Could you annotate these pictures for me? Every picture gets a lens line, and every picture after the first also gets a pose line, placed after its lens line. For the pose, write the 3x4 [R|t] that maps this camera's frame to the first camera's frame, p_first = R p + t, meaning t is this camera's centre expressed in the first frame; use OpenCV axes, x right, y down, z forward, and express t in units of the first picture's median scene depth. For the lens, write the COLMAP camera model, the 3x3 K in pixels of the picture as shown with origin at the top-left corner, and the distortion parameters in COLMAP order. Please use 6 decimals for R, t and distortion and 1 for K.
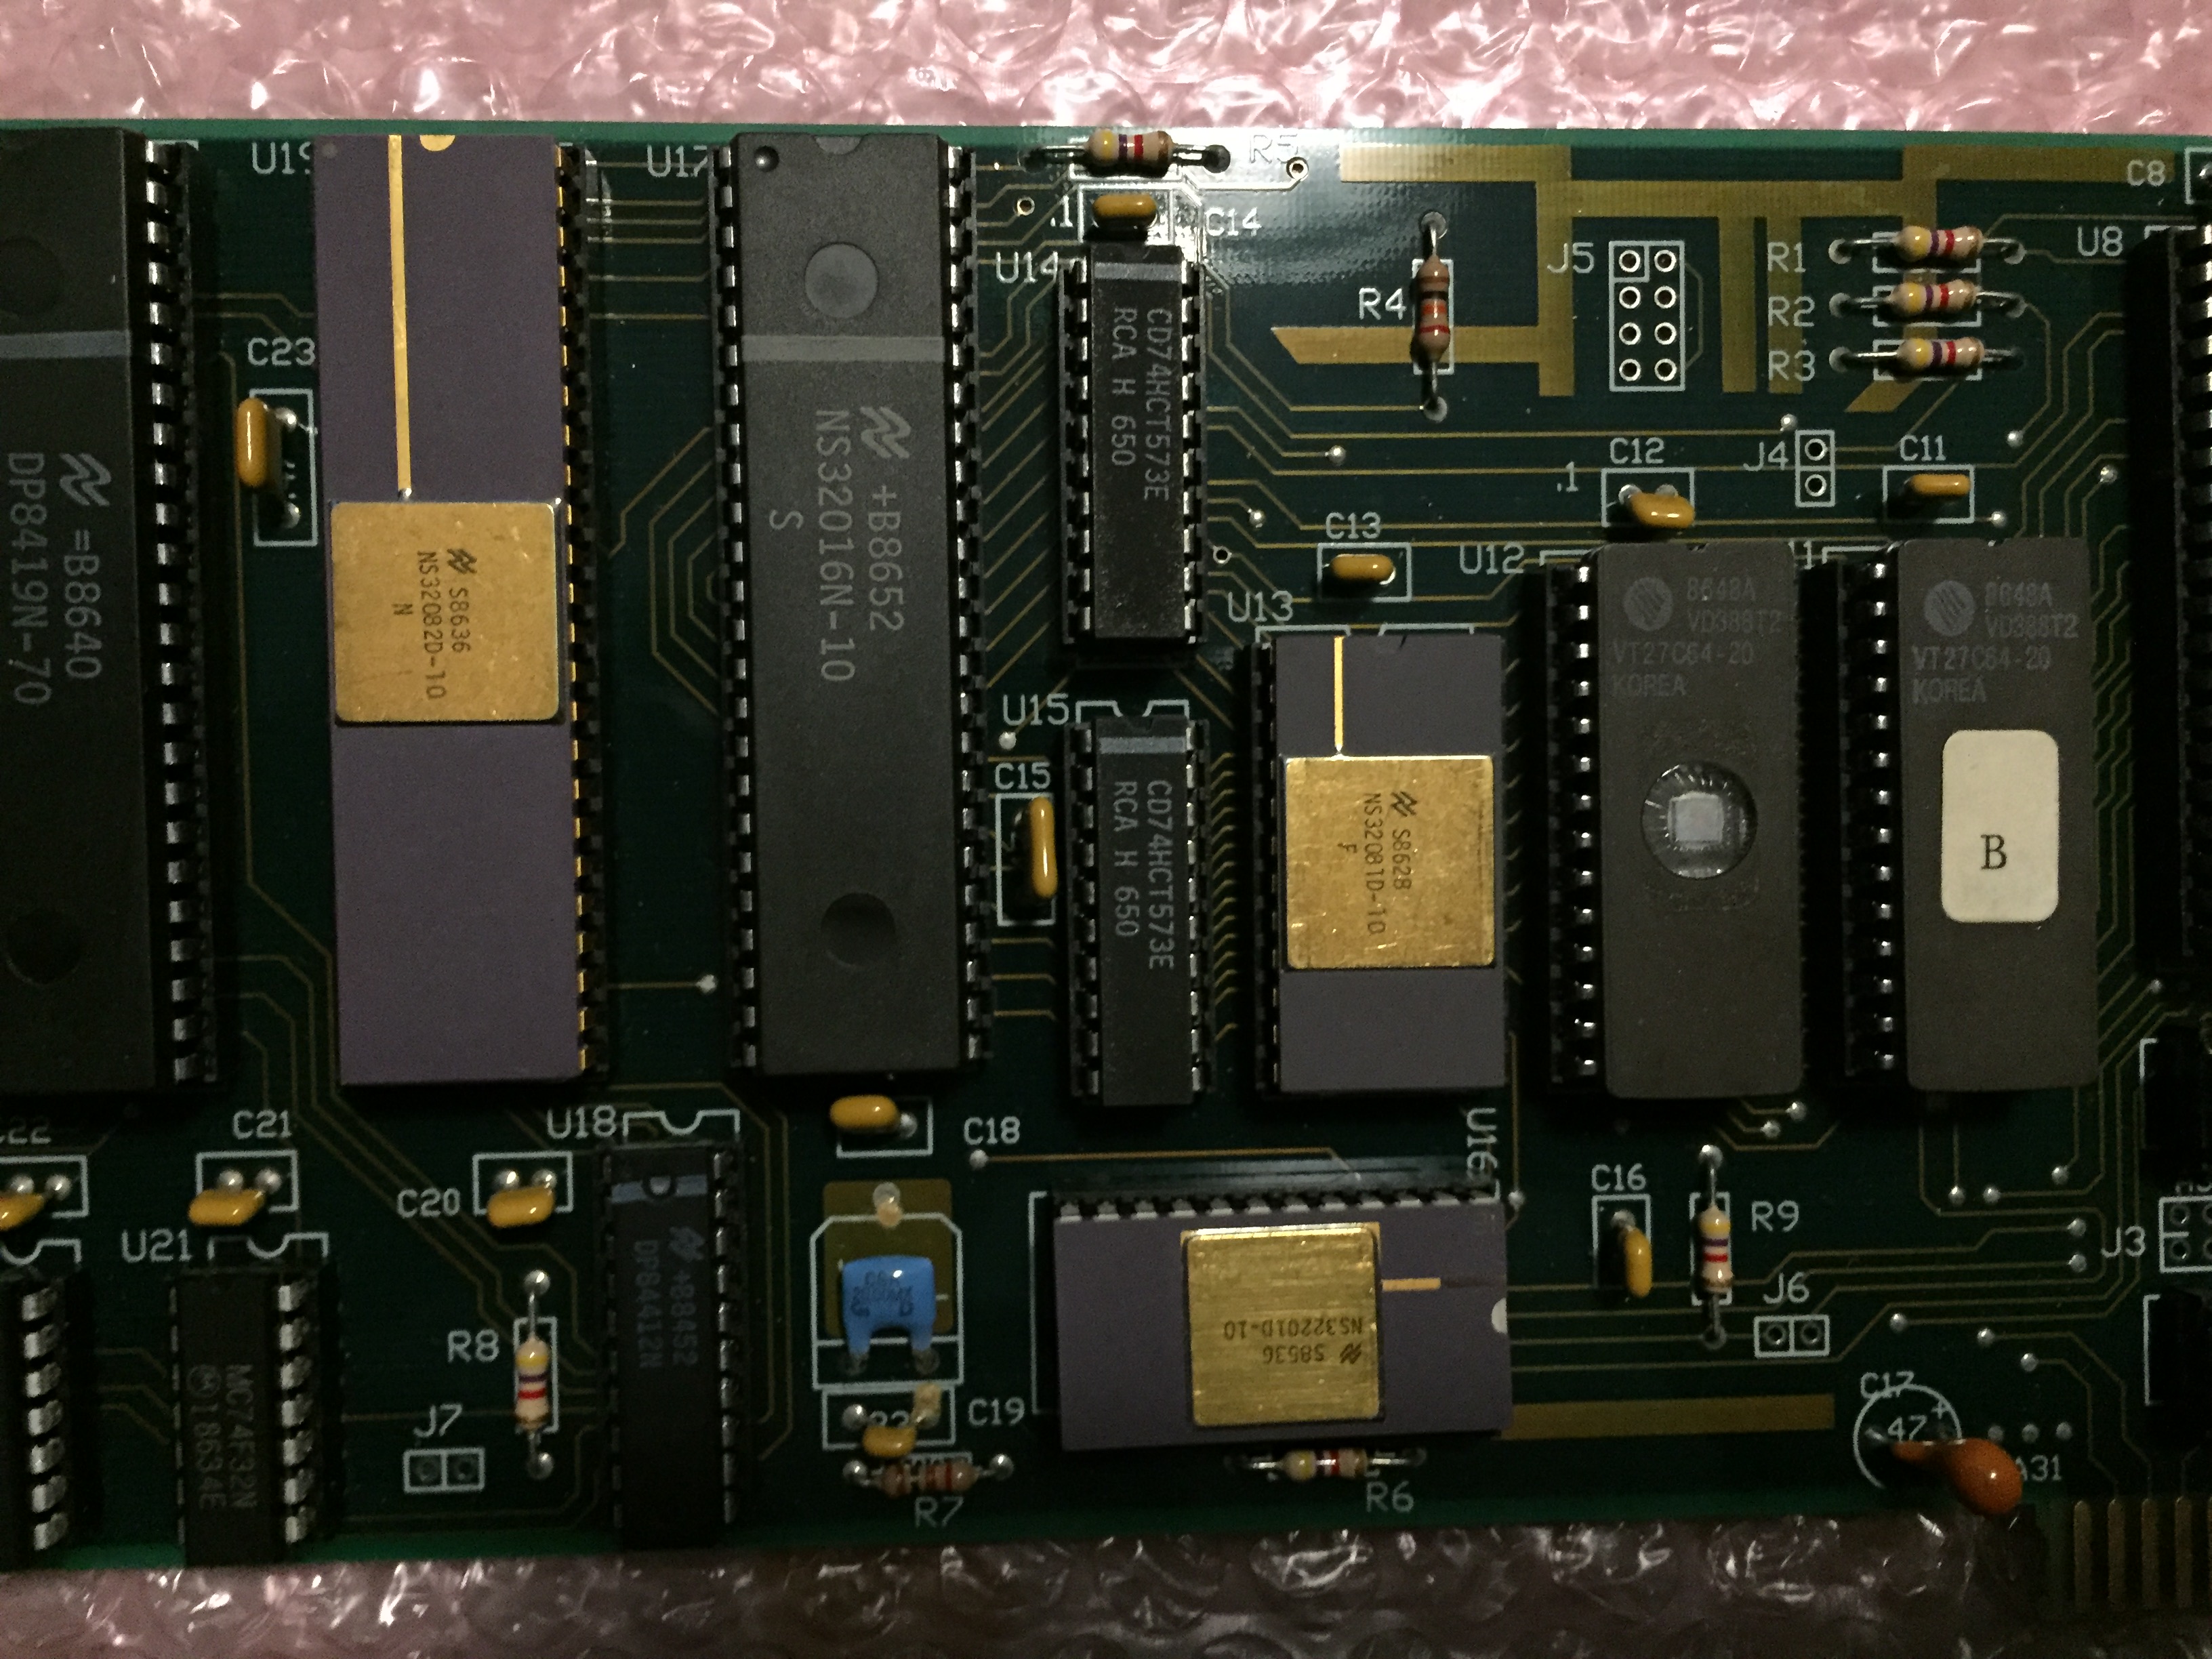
lens RADIAL K [[1984.9, 0, 1100.8], [0, 1984.9, 838.9], [0, 0, 1]] dist [0.085026, -0.162422]
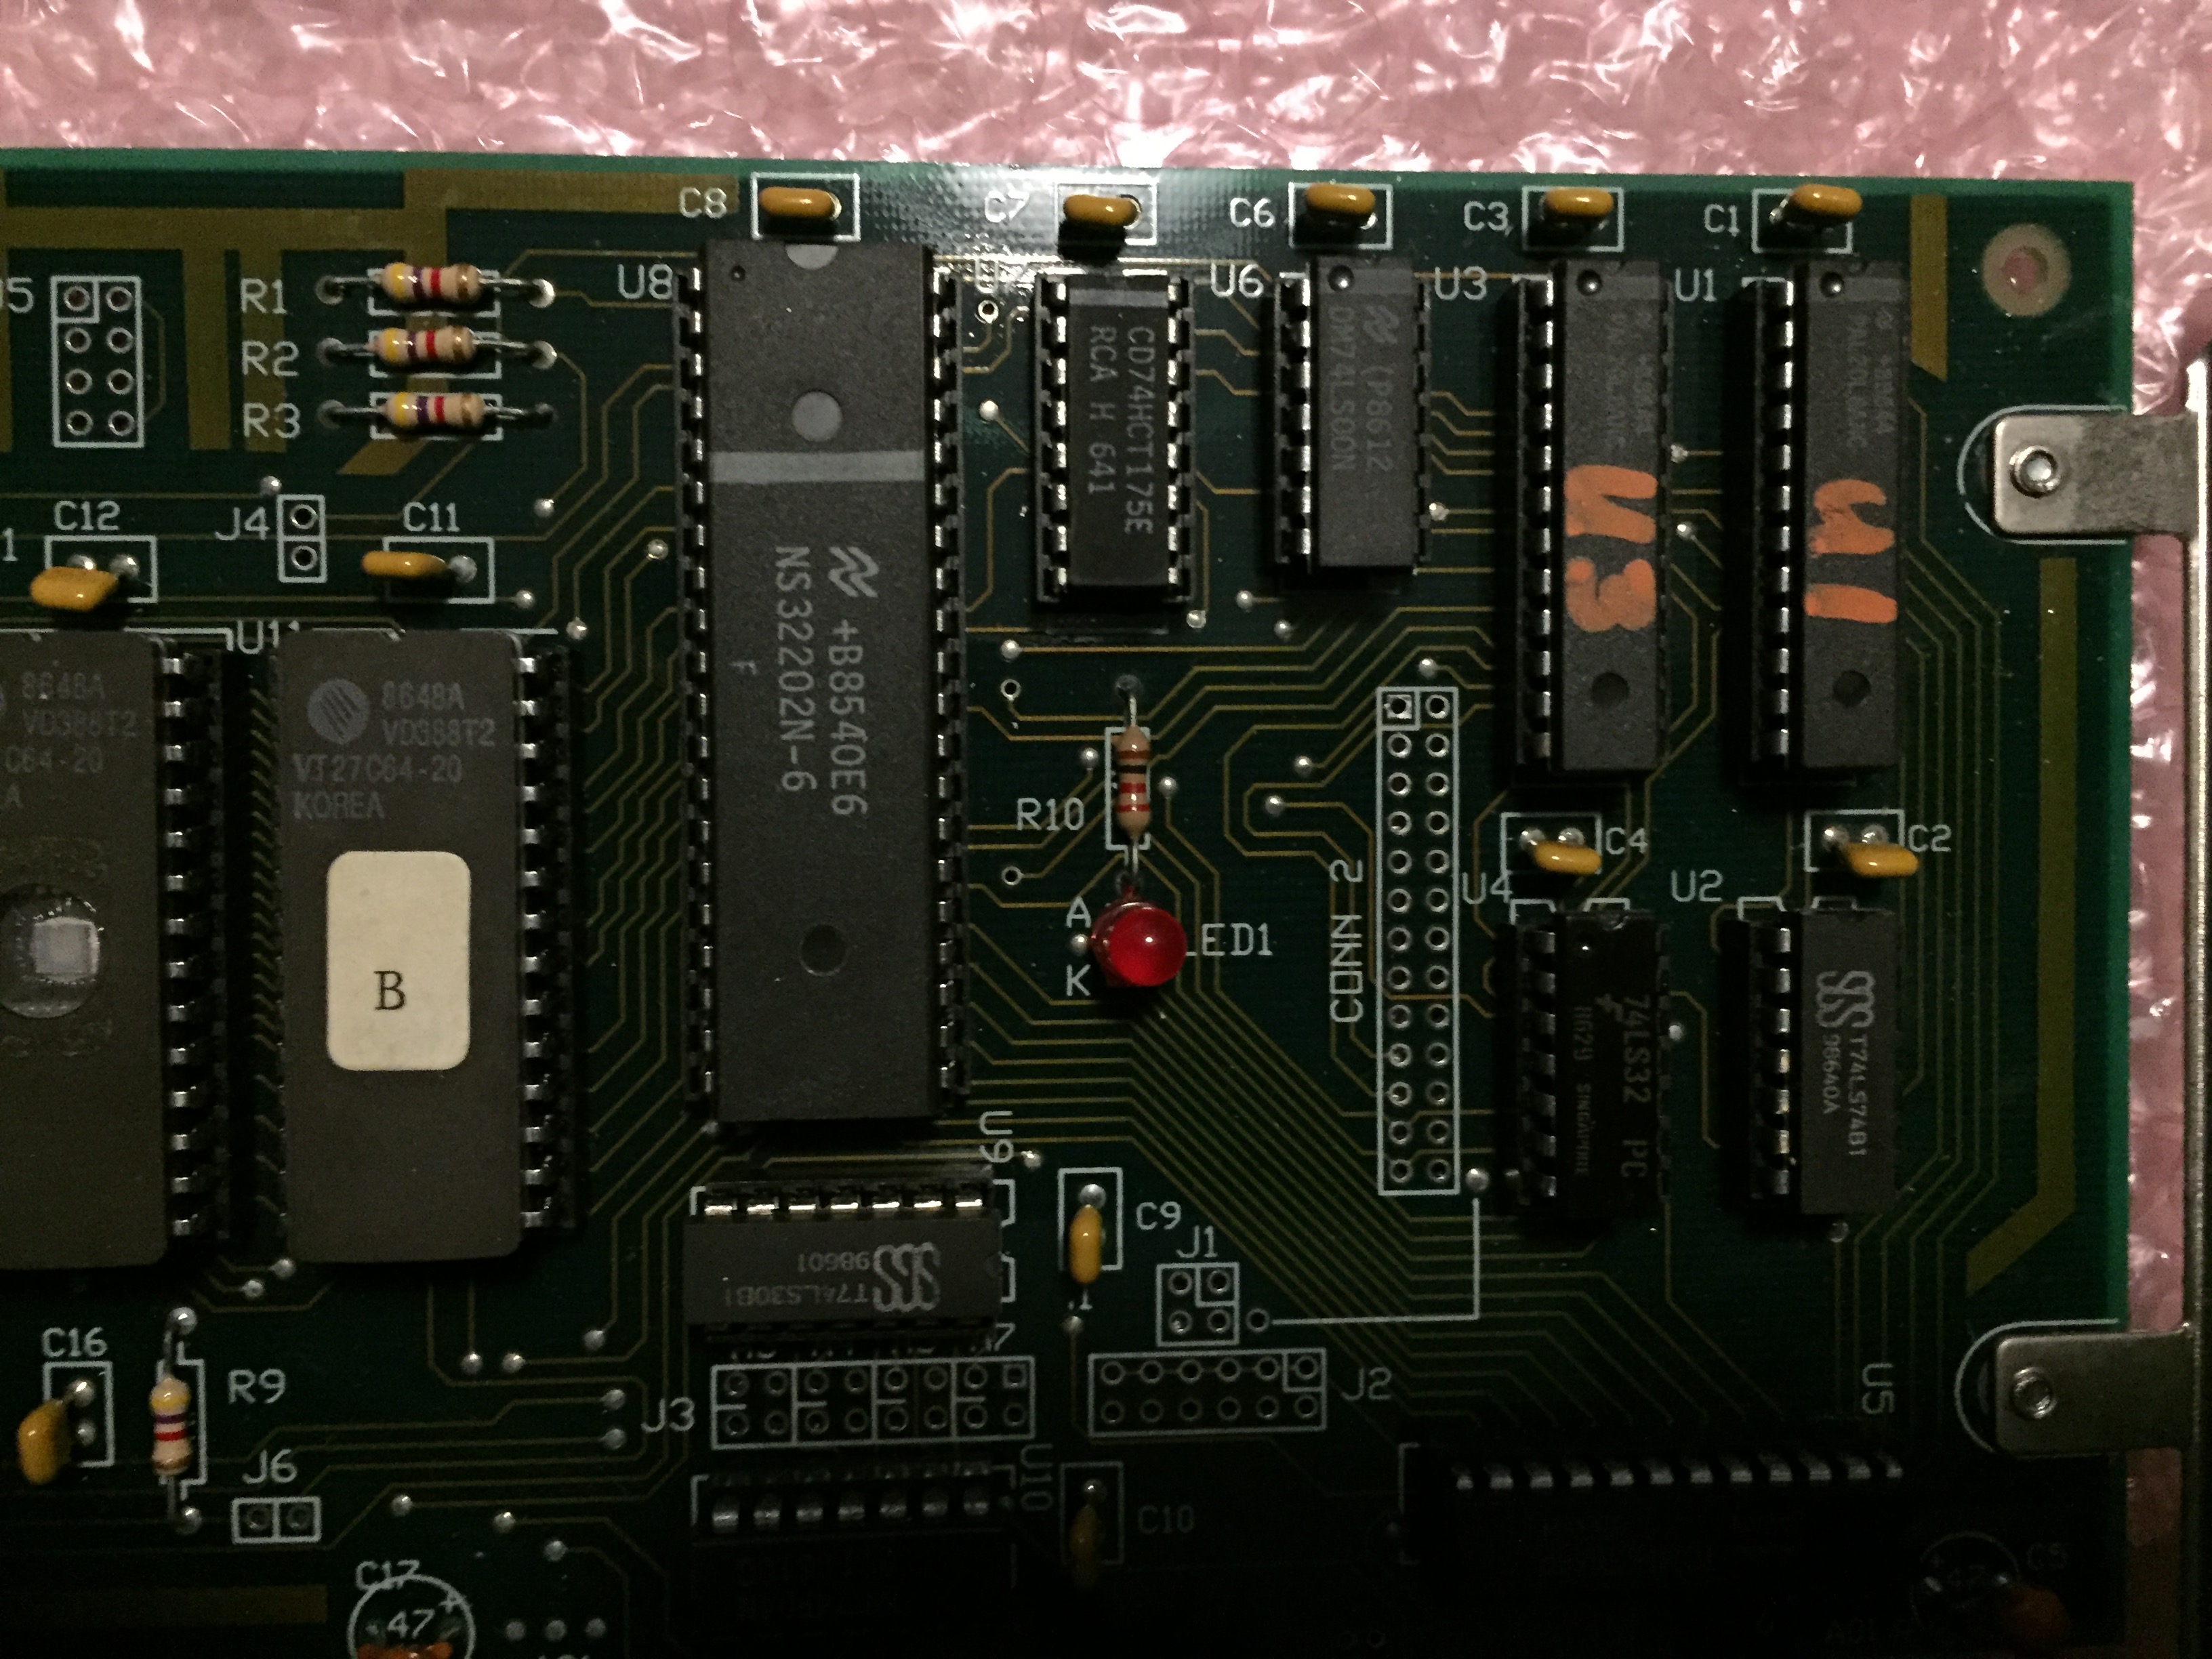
lens RADIAL K [[1984.9, 0, 1100.8], [0, 1984.9, 838.9], [0, 0, 1]] dist [0.085026, -0.162422]
pose [[0.999920, 0.011927, -0.004219, 0.727991], [-0.011823, 0.999648, 0.023748, -0.080512], [0.004500, -0.023697, 0.999709, 0.125184]]
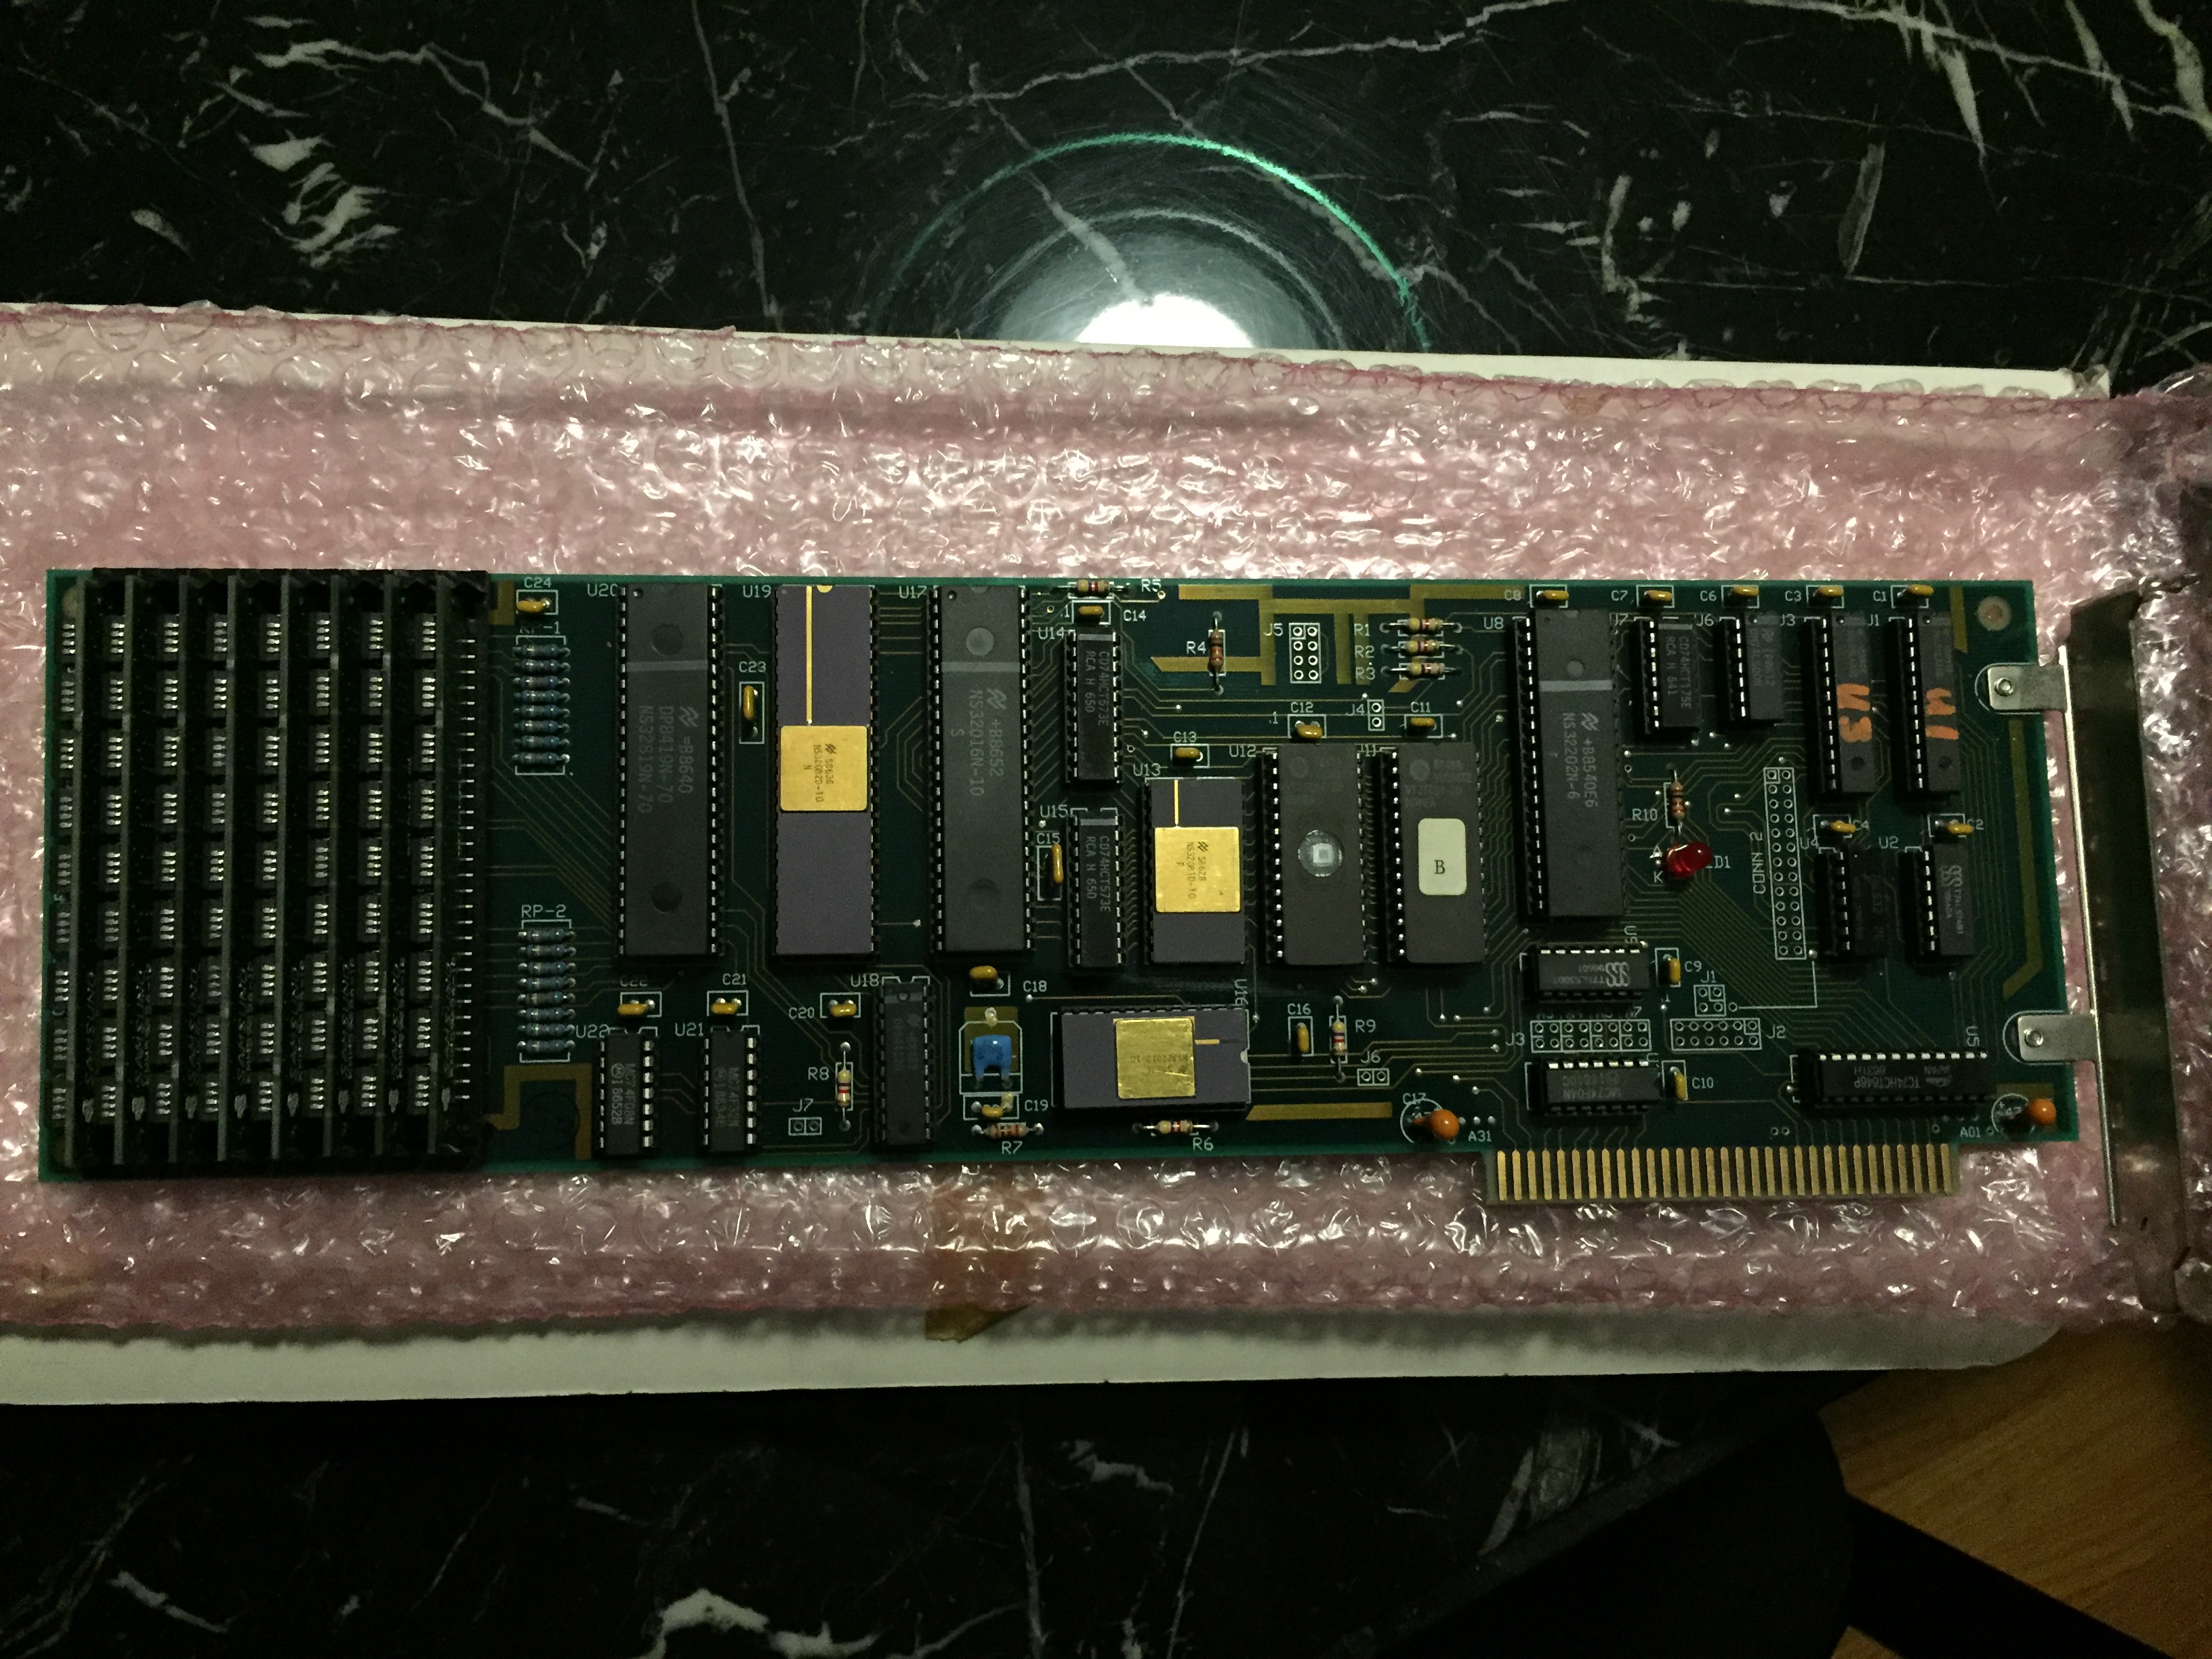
lens RADIAL K [[1936.3, 0, 1095.7], [0, 1936.3, 835.7], [0, 0, 1]] dist [0.080635, -0.104191]
pose [[0.999909, 0.002207, 0.013339, -0.013230], [-0.000499, 0.991944, -0.126675, 0.262530], [-0.013511, 0.126656, 0.991855, -1.331372]]
